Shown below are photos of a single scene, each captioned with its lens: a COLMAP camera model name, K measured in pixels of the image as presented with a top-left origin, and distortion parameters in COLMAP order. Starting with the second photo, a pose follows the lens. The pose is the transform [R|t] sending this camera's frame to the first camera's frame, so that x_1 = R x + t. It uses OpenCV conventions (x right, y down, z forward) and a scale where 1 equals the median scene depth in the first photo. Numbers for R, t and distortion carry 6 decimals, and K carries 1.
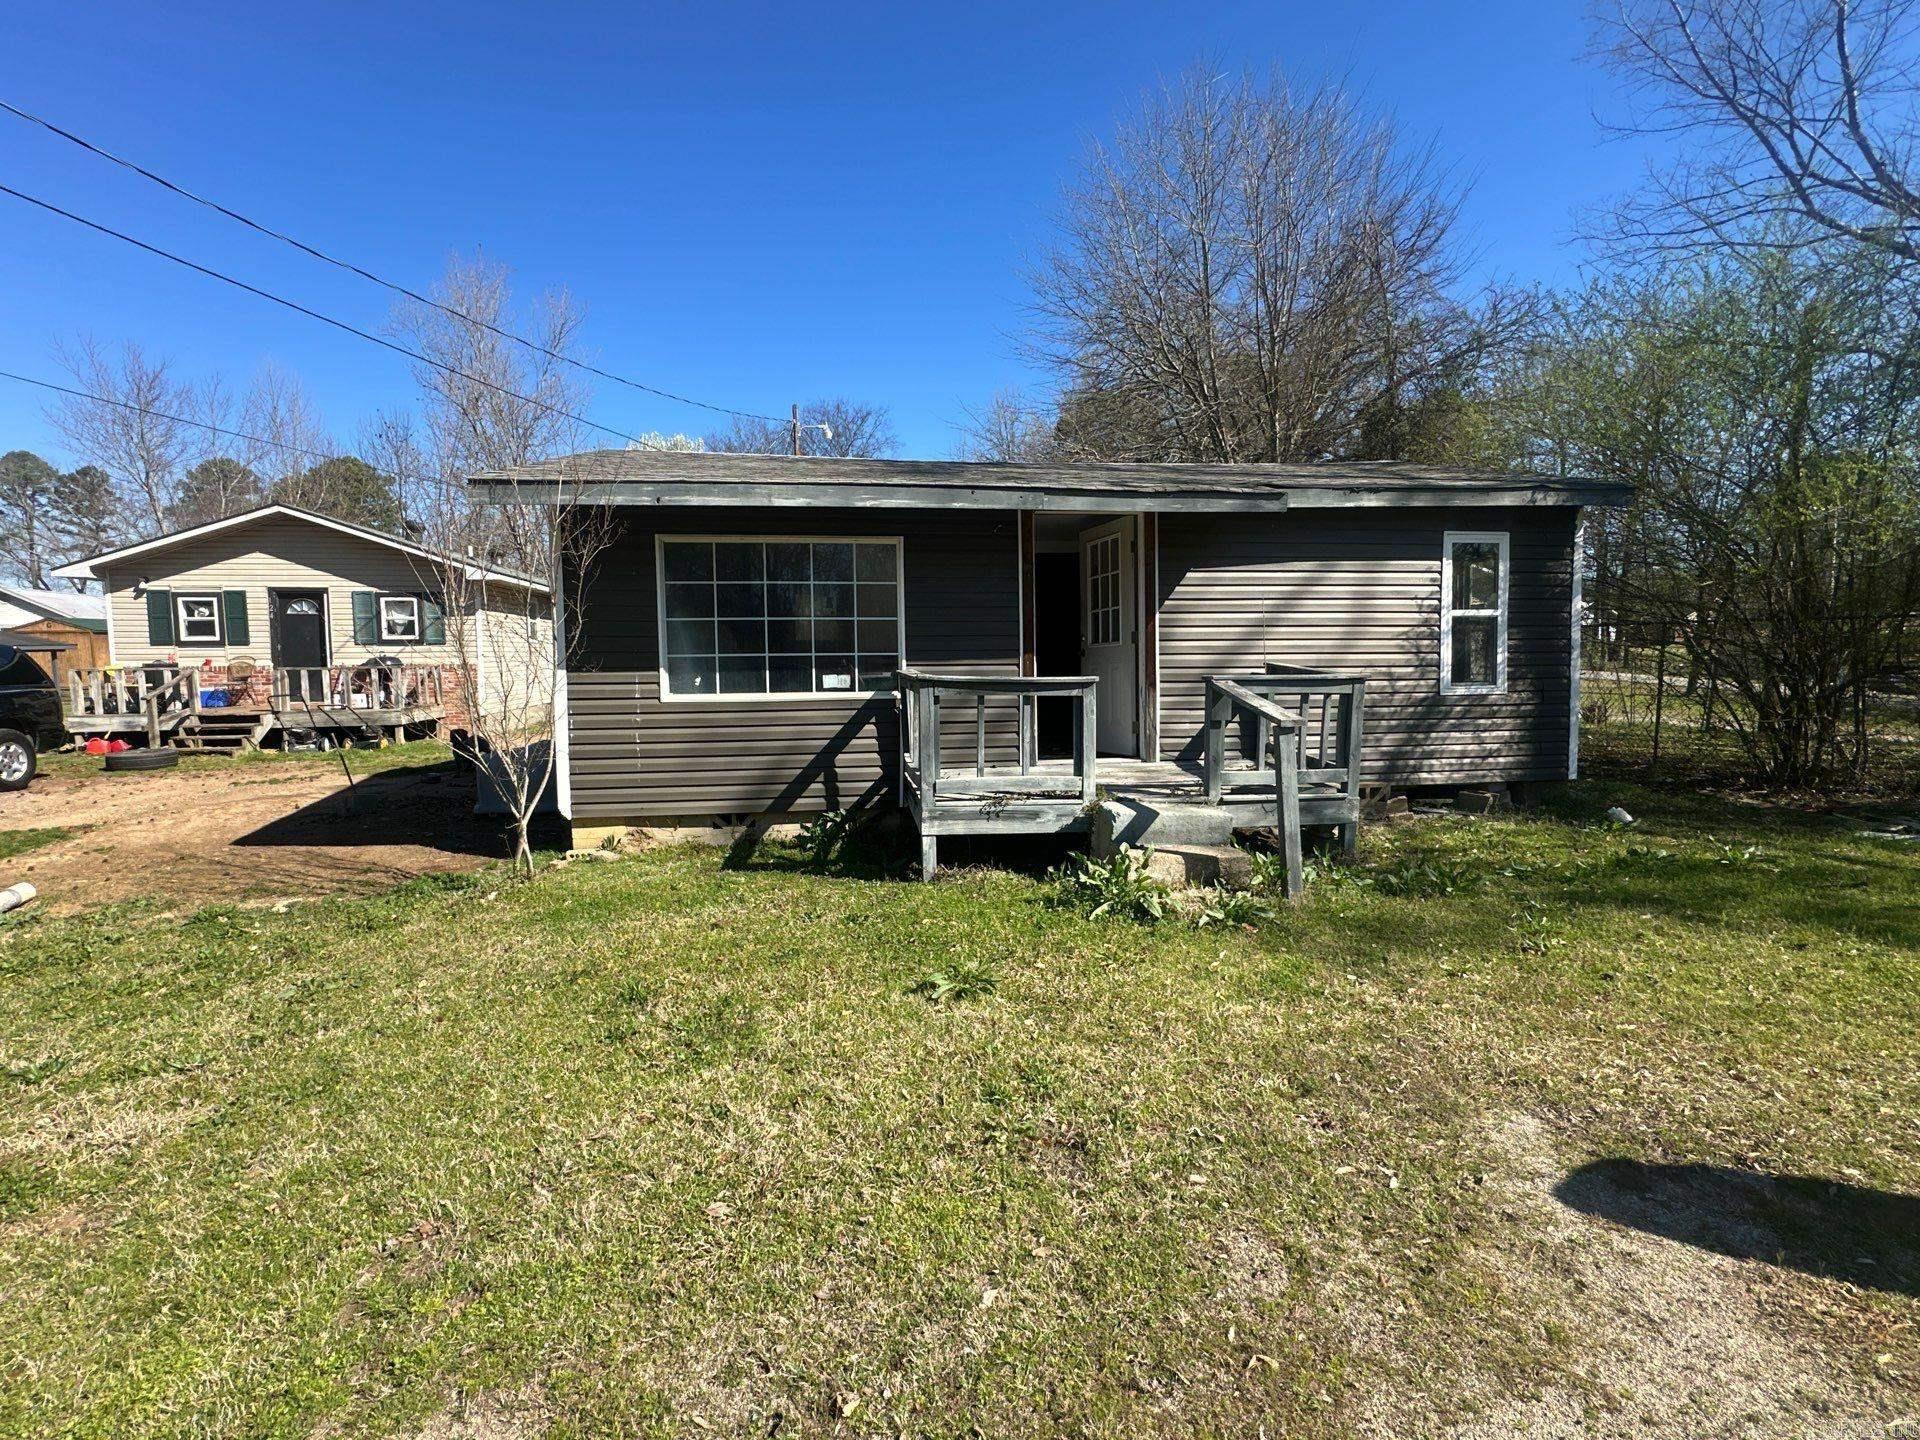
lens RADIAL K [[880.8, 0, 960.0], [0, 880.8, 720.0], [0, 0, 1]] dist [-0.000009, -0.000163]
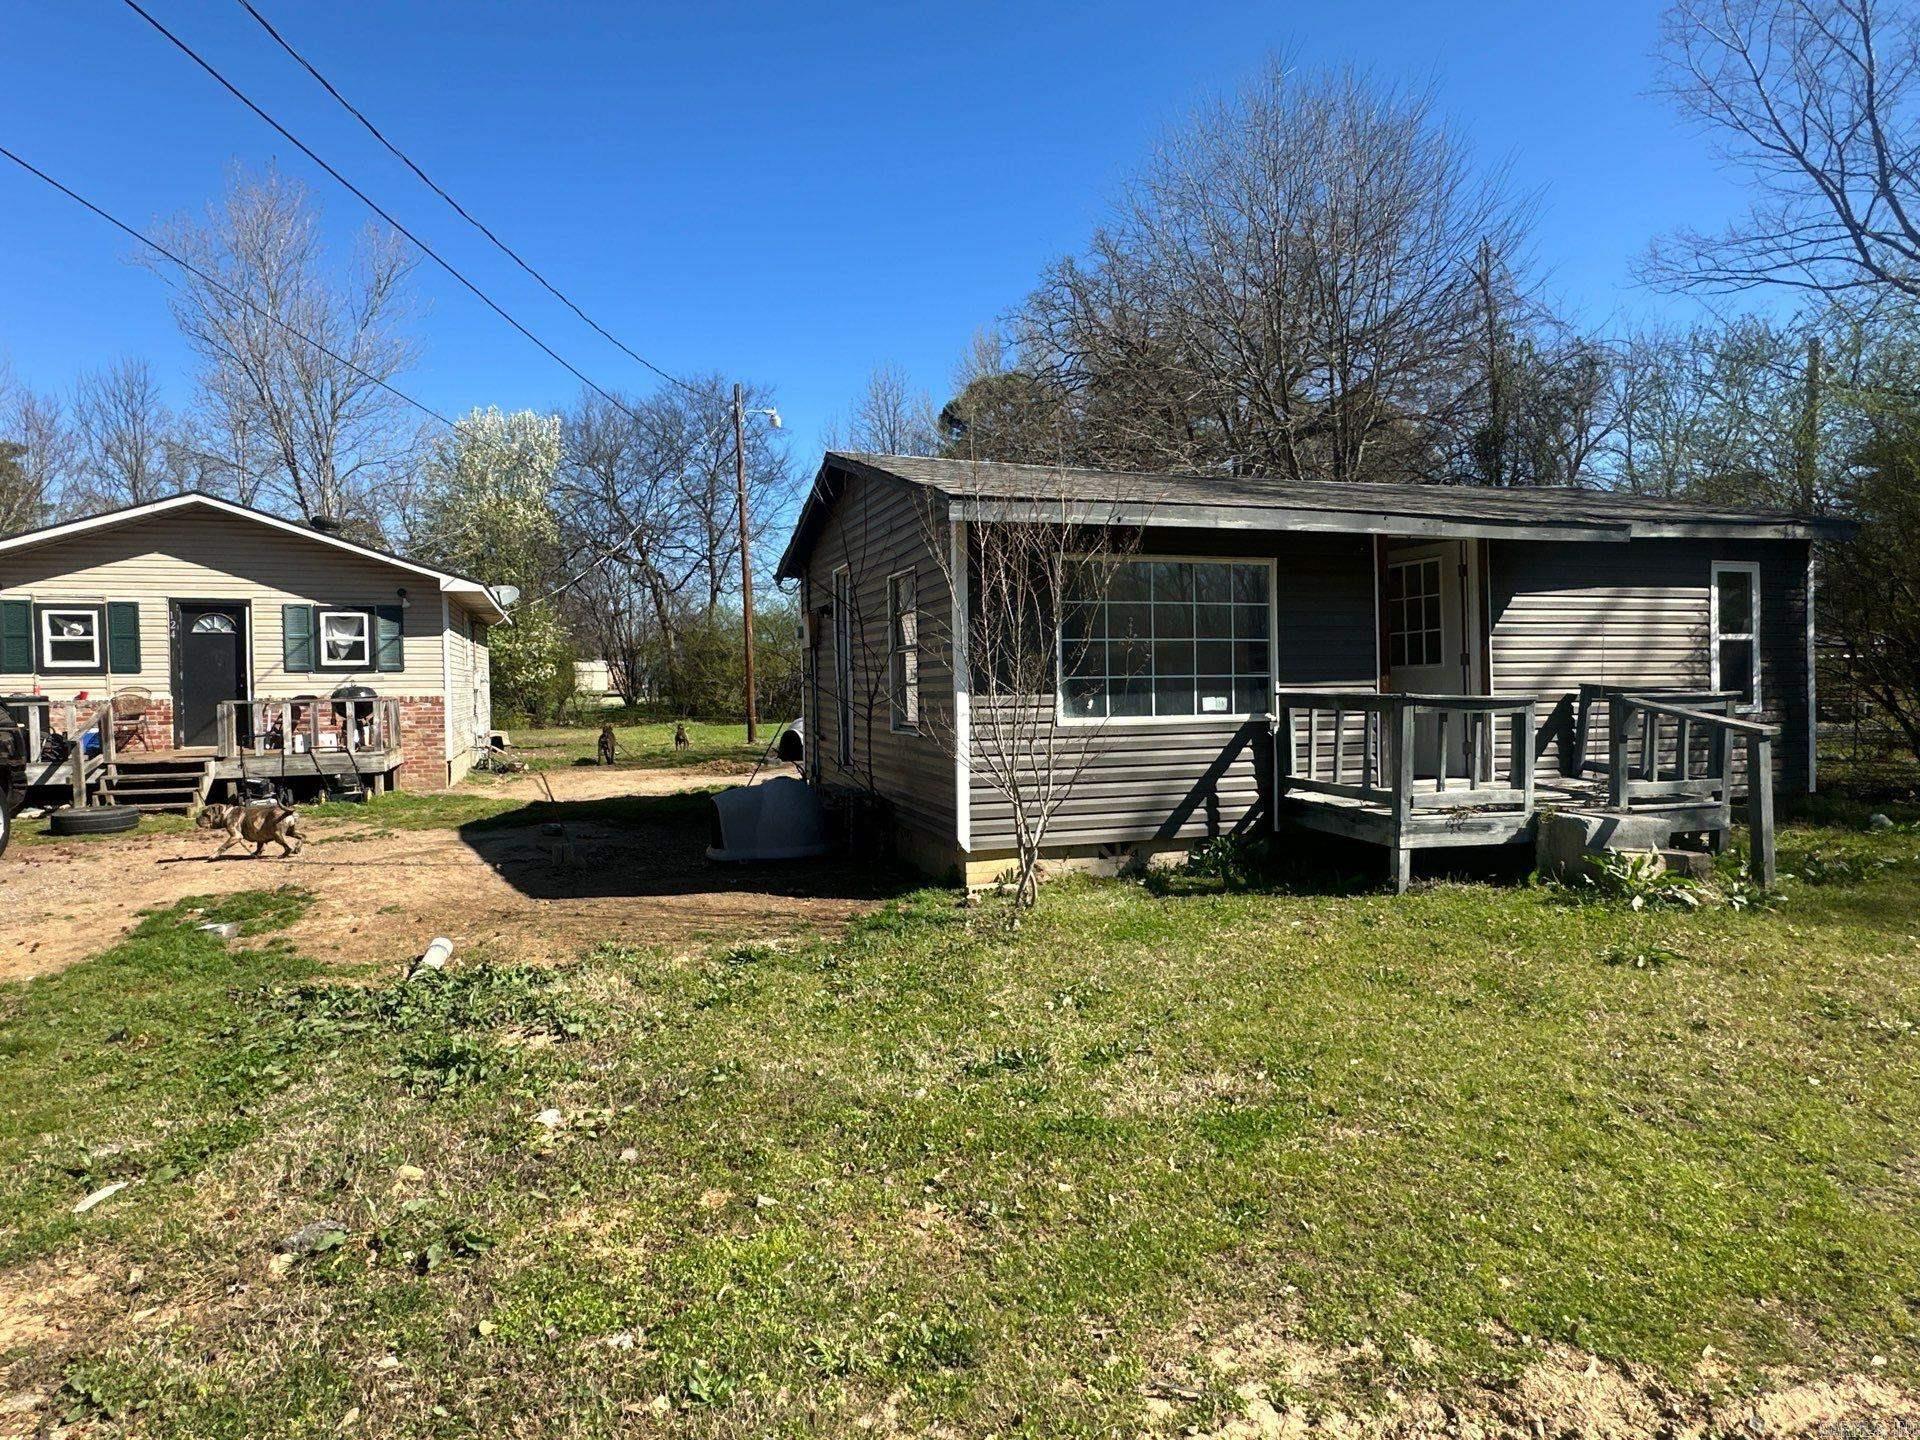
lens RADIAL K [[1098.4, 0, 960.0], [0, 1098.4, 720.0], [0, 0, 1]] dist [-0.001276, -0.000281]
pose [[0.983859, -0.009298, 0.178706, -0.592694], [0.017254, 0.998925, -0.043015, 0.020201], [-0.178114, 0.045404, 0.982962, -0.137720]]
